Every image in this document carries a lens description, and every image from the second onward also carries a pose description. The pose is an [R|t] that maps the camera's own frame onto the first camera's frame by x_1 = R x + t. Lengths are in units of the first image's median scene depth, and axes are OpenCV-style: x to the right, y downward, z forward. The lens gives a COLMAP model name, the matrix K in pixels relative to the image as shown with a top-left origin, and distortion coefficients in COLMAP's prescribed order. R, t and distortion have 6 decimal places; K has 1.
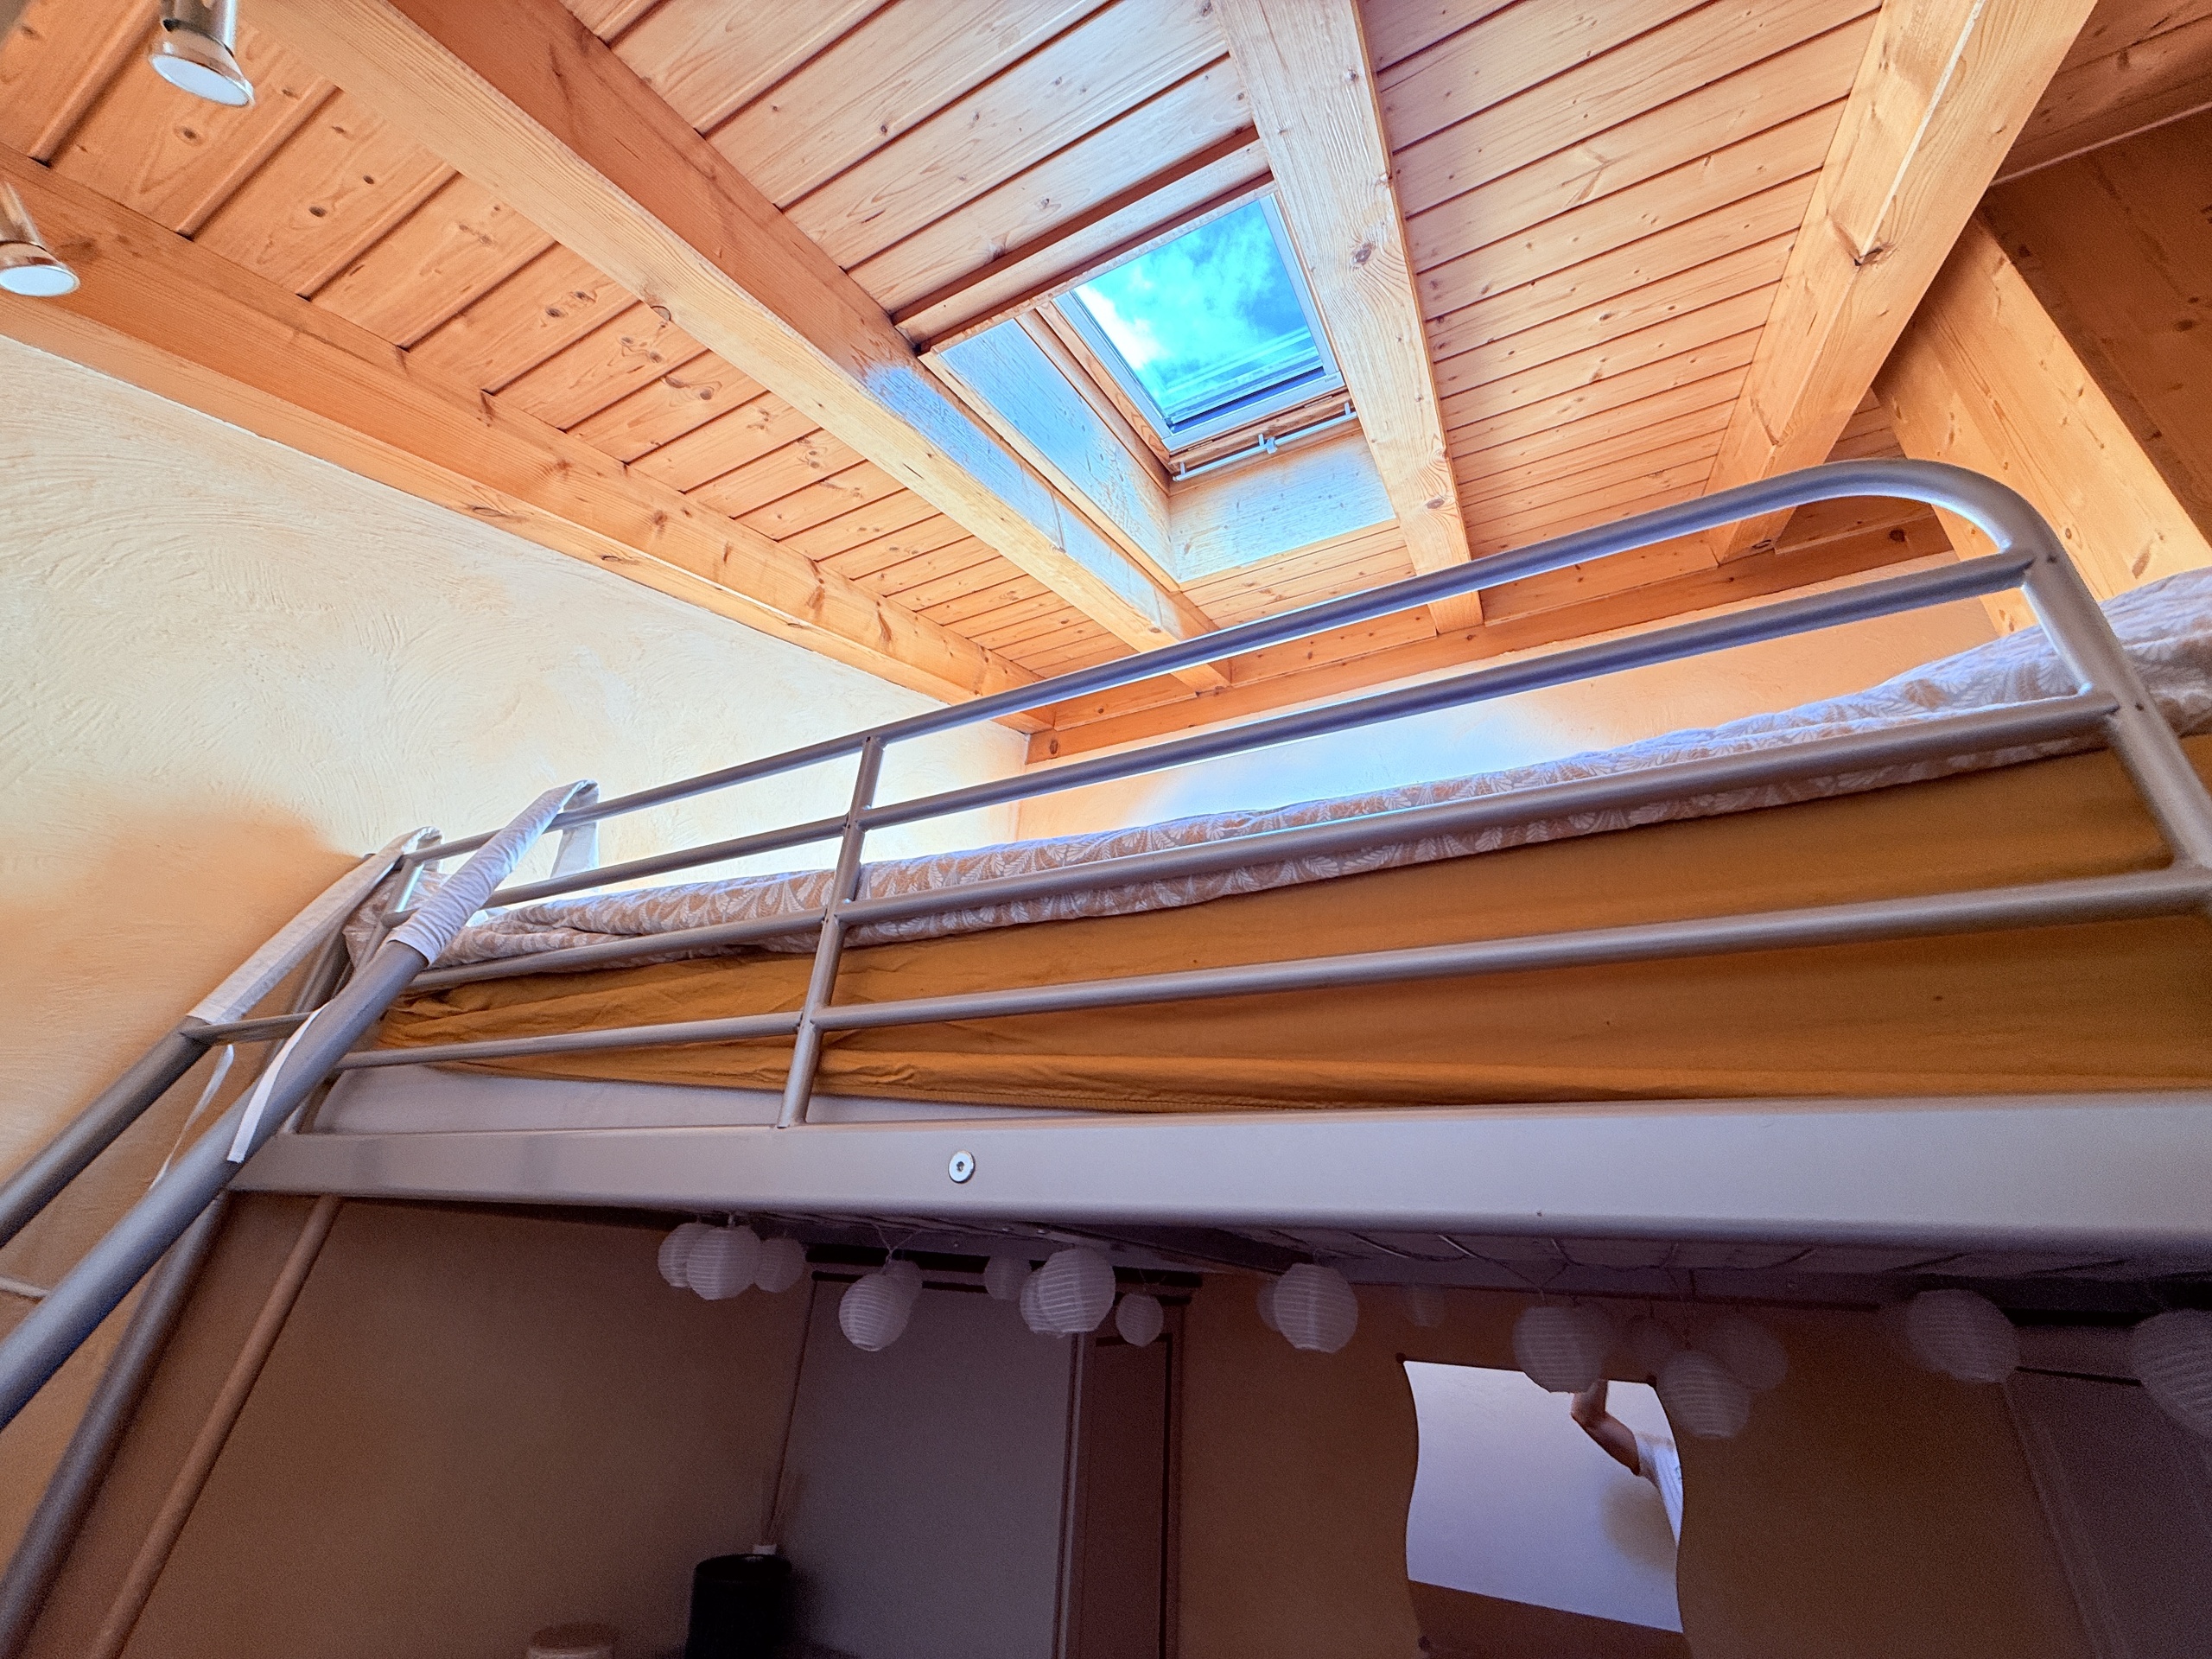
lens RADIAL K [[881.7, 0, 1107.8], [0, 881.7, 827.1], [0, 0, 1]] dist [0.000345, -0.000228]
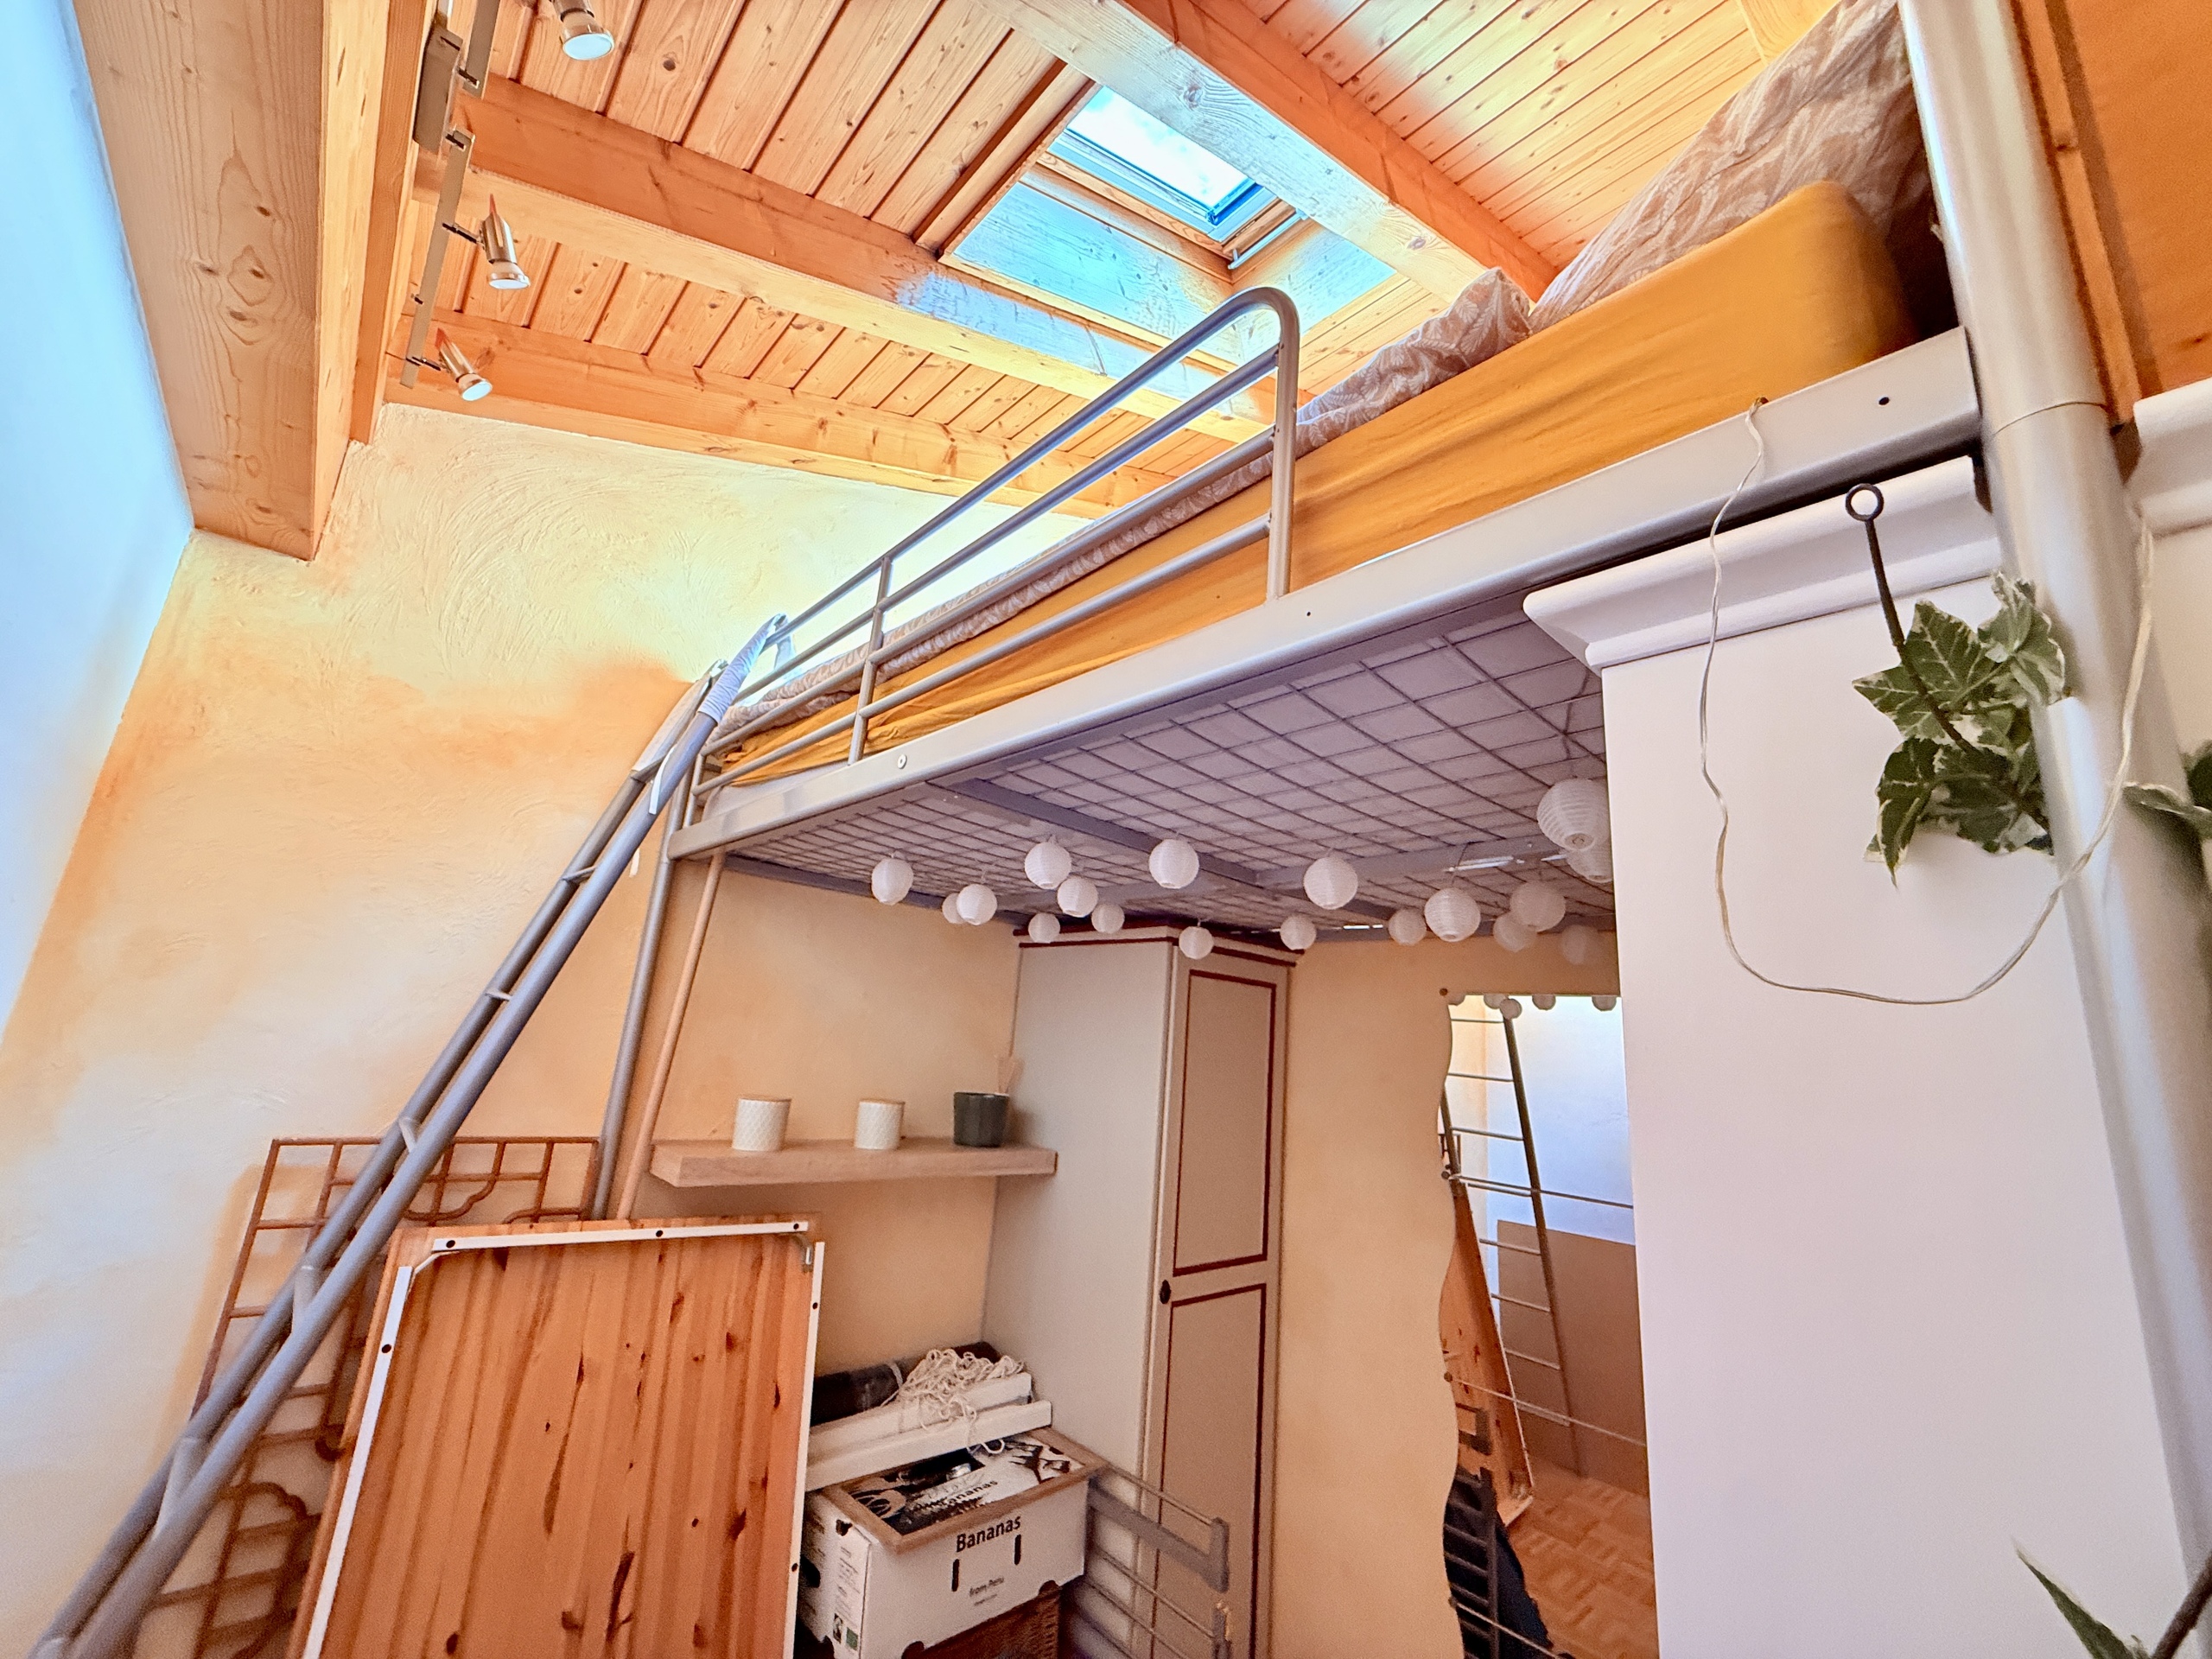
lens RADIAL K [[881.7, 0, 1106.0], [0, 881.7, 827.6], [0, 0, 1]] dist [0.000345, -0.000228]
pose [[0.936399, -0.069552, -0.343977, 0.426714], [0.140082, 0.972771, 0.184646, 0.094422], [0.321768, -0.221087, 0.920644, -0.345262]]
